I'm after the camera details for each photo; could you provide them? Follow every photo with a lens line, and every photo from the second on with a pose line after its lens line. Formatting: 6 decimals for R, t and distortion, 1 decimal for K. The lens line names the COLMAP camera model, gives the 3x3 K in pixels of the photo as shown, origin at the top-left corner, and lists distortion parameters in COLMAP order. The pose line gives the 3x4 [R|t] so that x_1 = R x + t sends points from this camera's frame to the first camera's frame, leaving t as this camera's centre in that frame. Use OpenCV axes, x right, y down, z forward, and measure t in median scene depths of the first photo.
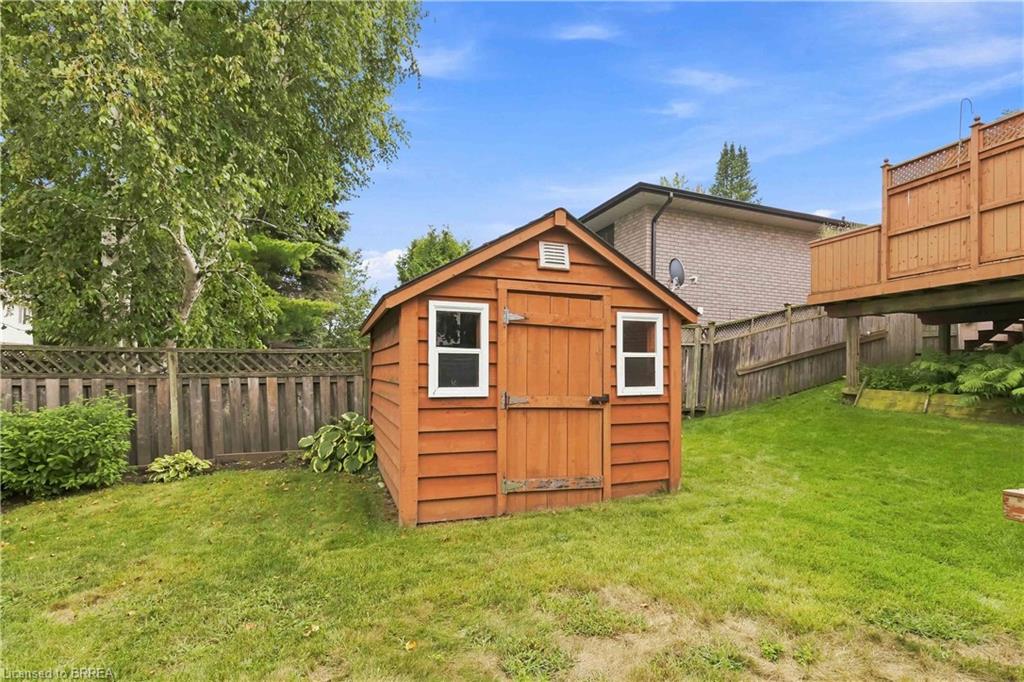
lens RADIAL K [[482.9, 0, 504.9], [0, 482.9, 376.5], [0, 0, 1]] dist [0.002002, 0.000830]
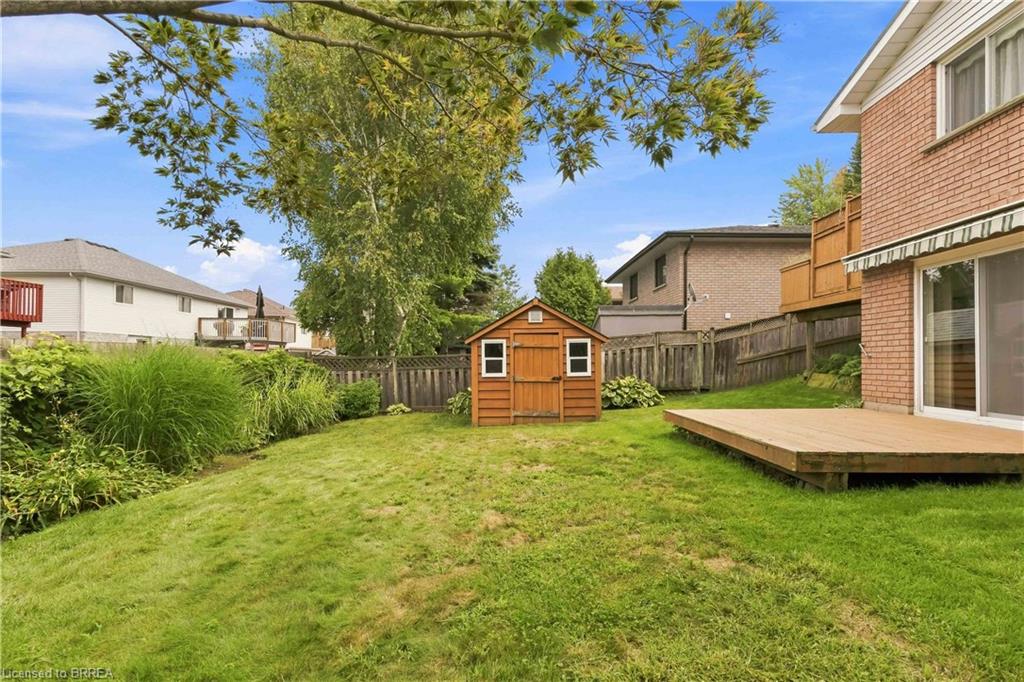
lens RADIAL K [[482.9, 0, 510.0], [0, 482.9, 369.5], [0, 0, 1]] dist [0.002002, 0.000830]
pose [[0.939529, -0.009927, -0.342325, 0.584390], [0.013427, 0.999879, 0.007855, -0.010896], [0.342205, -0.011977, 0.939549, -0.928450]]
